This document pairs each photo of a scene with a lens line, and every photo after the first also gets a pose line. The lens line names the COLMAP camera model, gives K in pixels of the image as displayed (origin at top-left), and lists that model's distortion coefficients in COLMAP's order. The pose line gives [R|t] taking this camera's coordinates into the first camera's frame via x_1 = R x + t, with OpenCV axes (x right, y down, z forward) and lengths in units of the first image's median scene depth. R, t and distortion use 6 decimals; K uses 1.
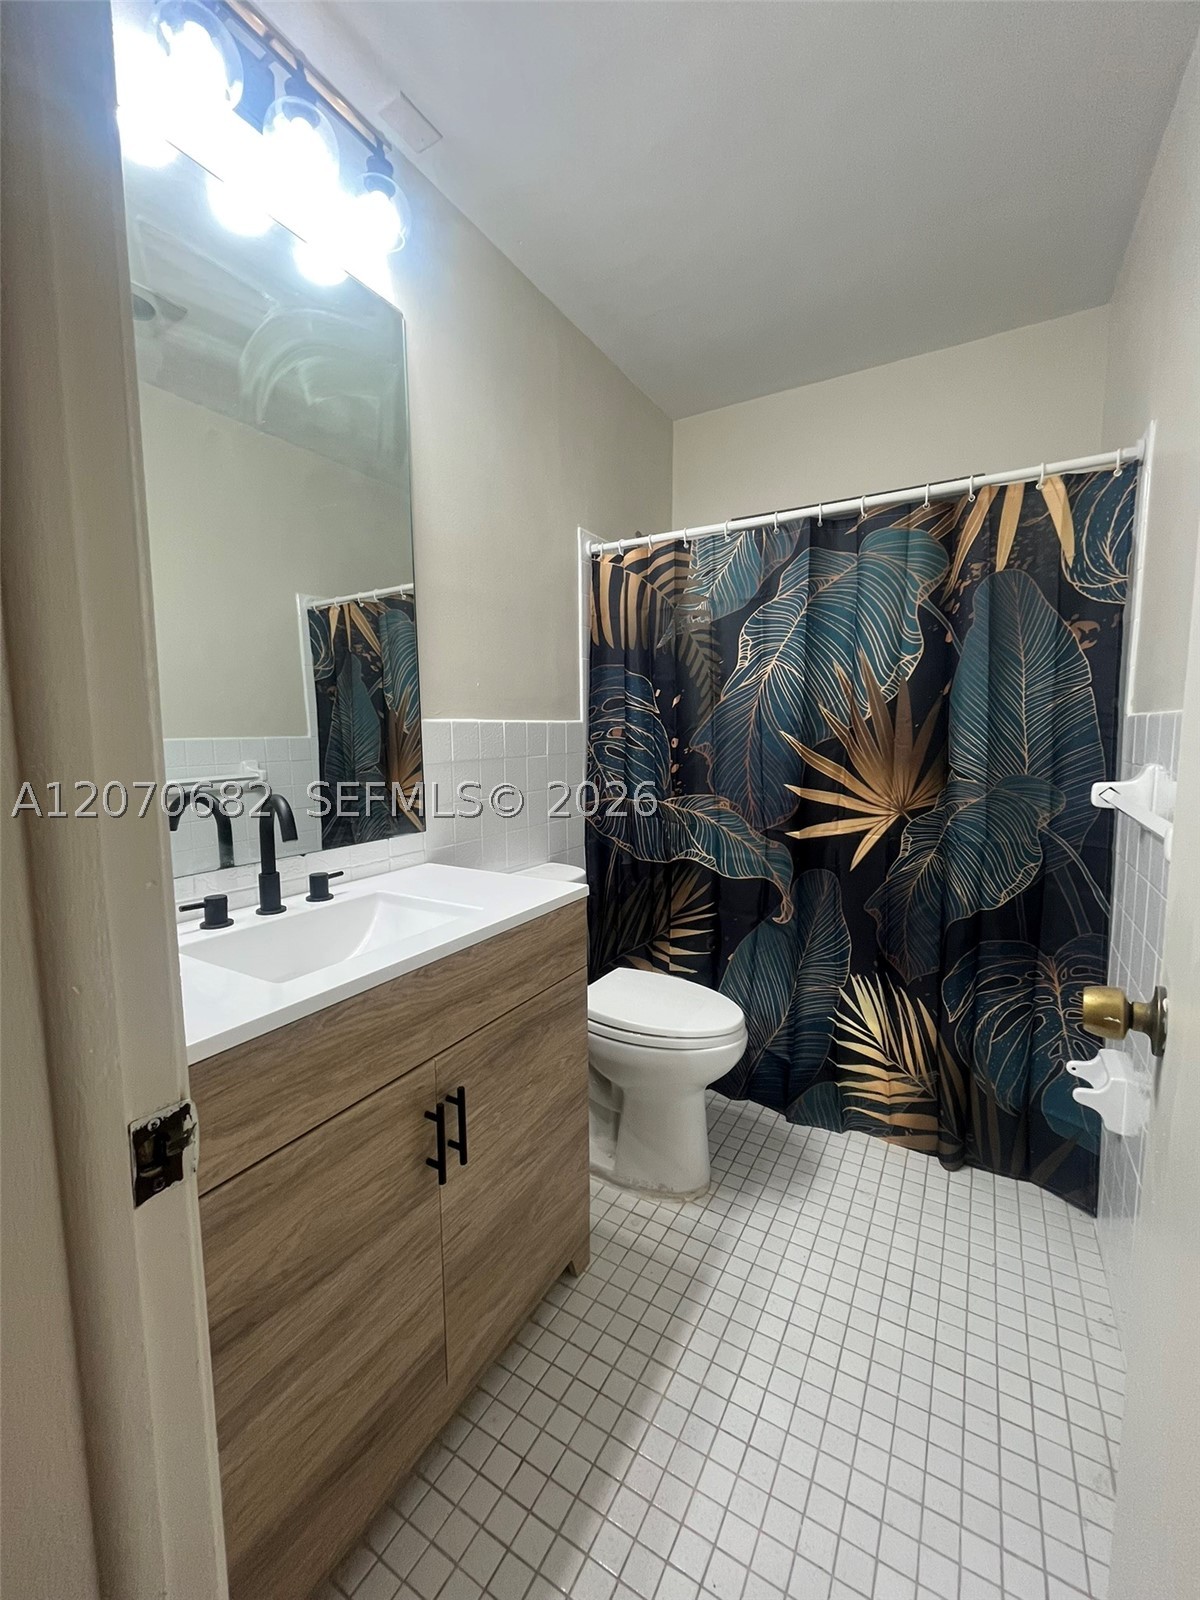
lens RADIAL K [[645.4, 0, 608.6], [0, 645.4, 802.4], [0, 0, 1]] dist [-0.000125, 0.000413]
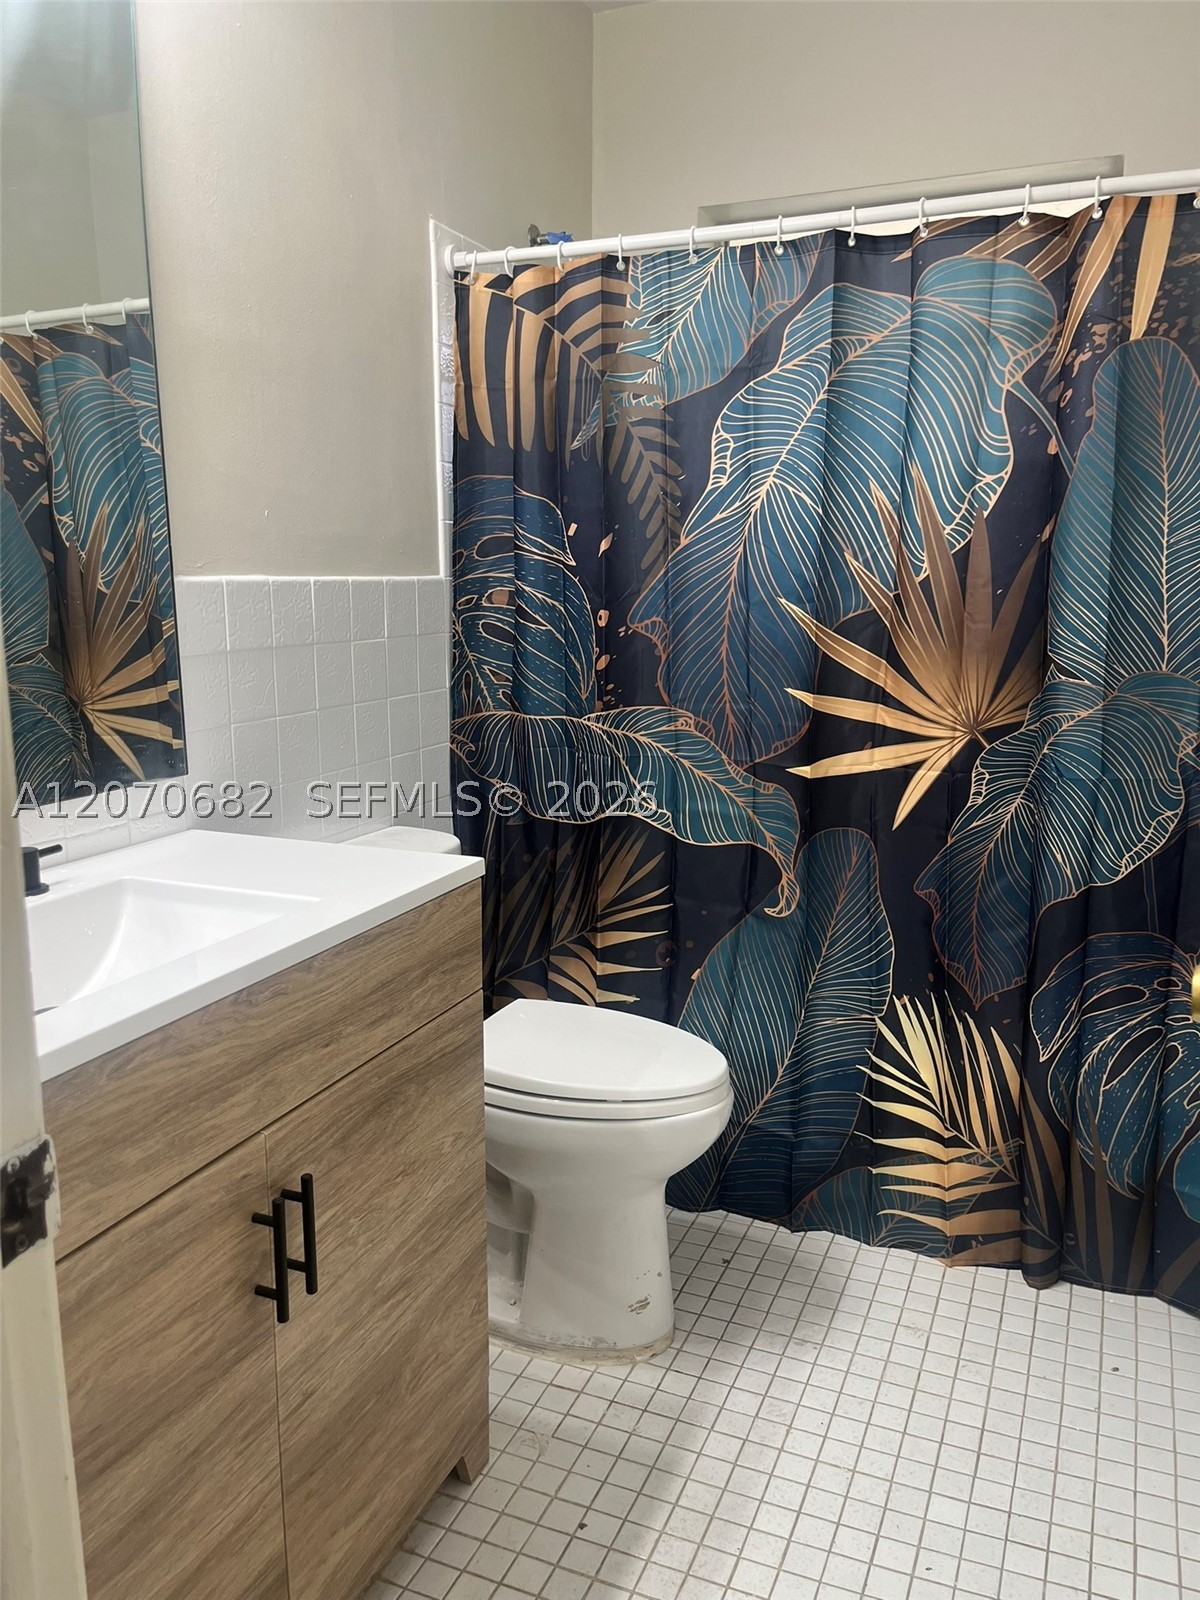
lens RADIAL K [[1207.8, 0, 610.4], [0, 1207.8, 804.0], [0, 0, 1]] dist [0.058532, -0.063469]
pose [[0.991169, -0.016632, 0.131559, -0.051869], [0.007028, 0.997297, 0.073136, -0.005304], [-0.132420, -0.071566, 0.988607, -0.123539]]
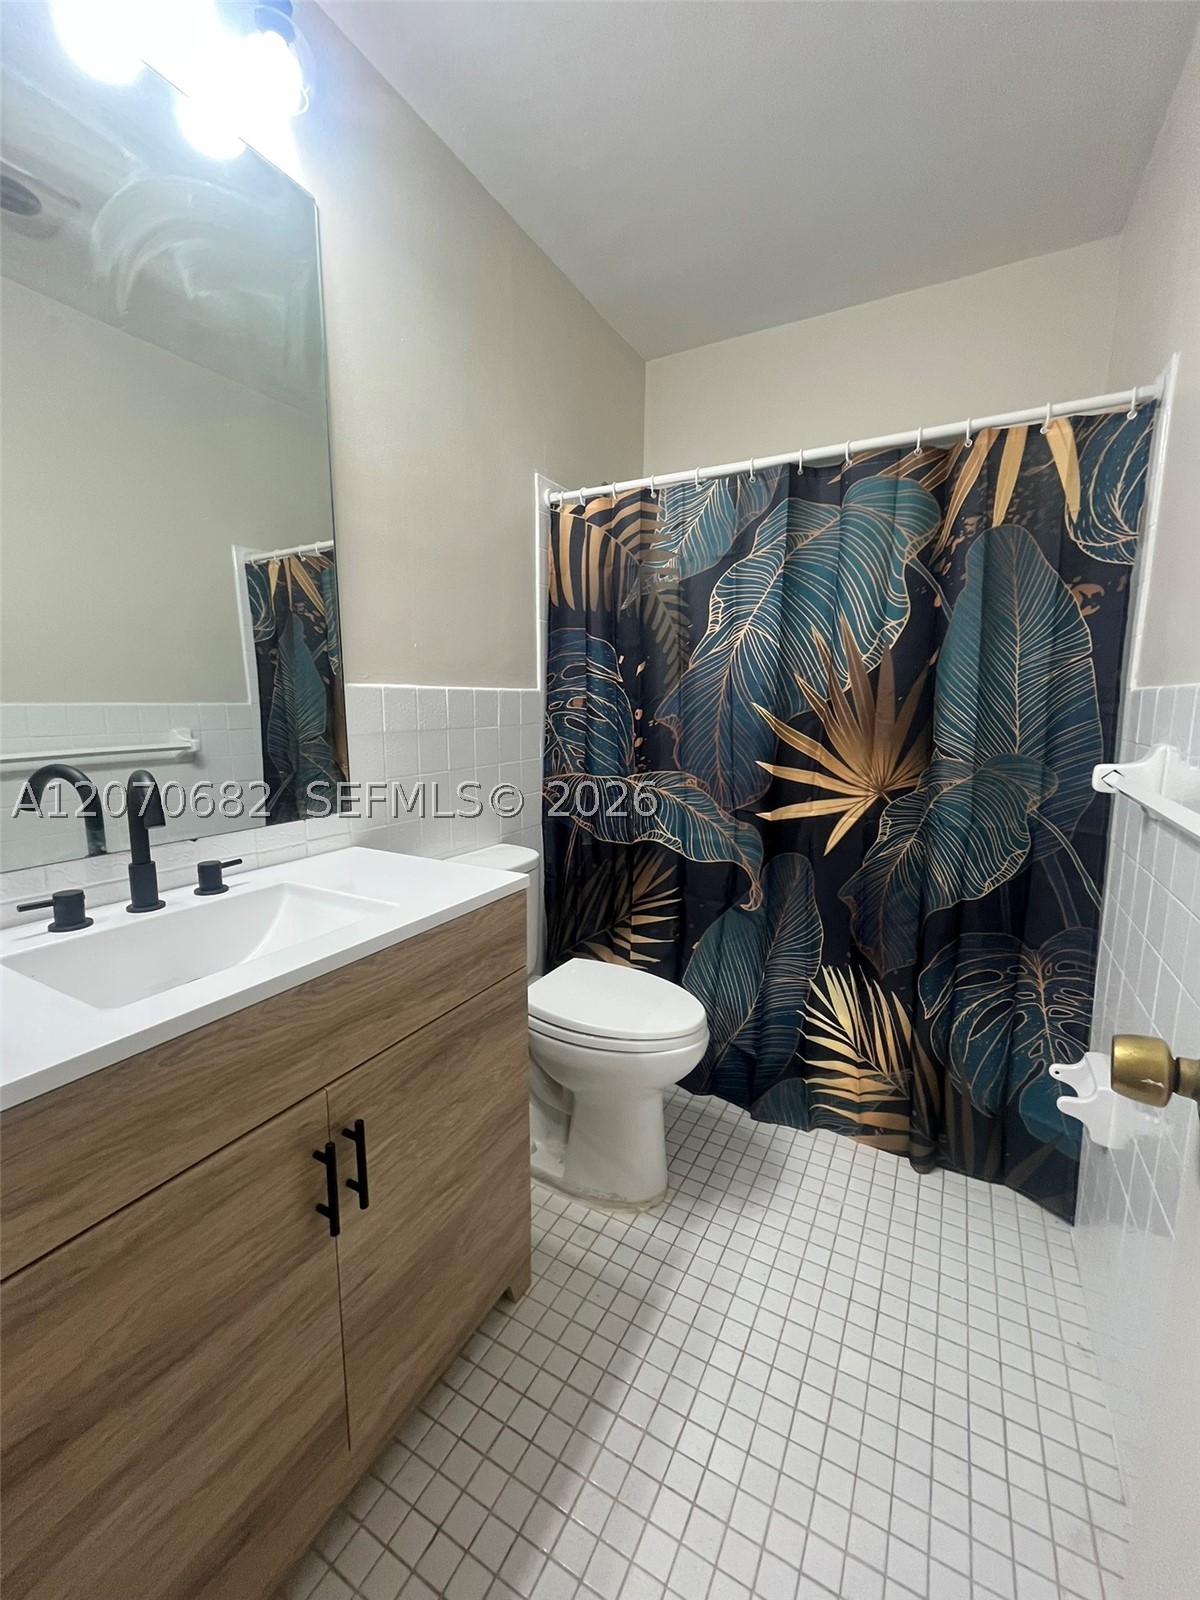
lens RADIAL K [[645.4, 0, 607.2], [0, 645.4, 804.3], [0, 0, 1]] dist [-0.000125, 0.000413]
pose [[0.999535, 0.007632, 0.029507, 0.041561], [-0.008971, 0.998923, 0.045521, -0.008190], [-0.029128, -0.045765, 0.998527, 0.103641]]
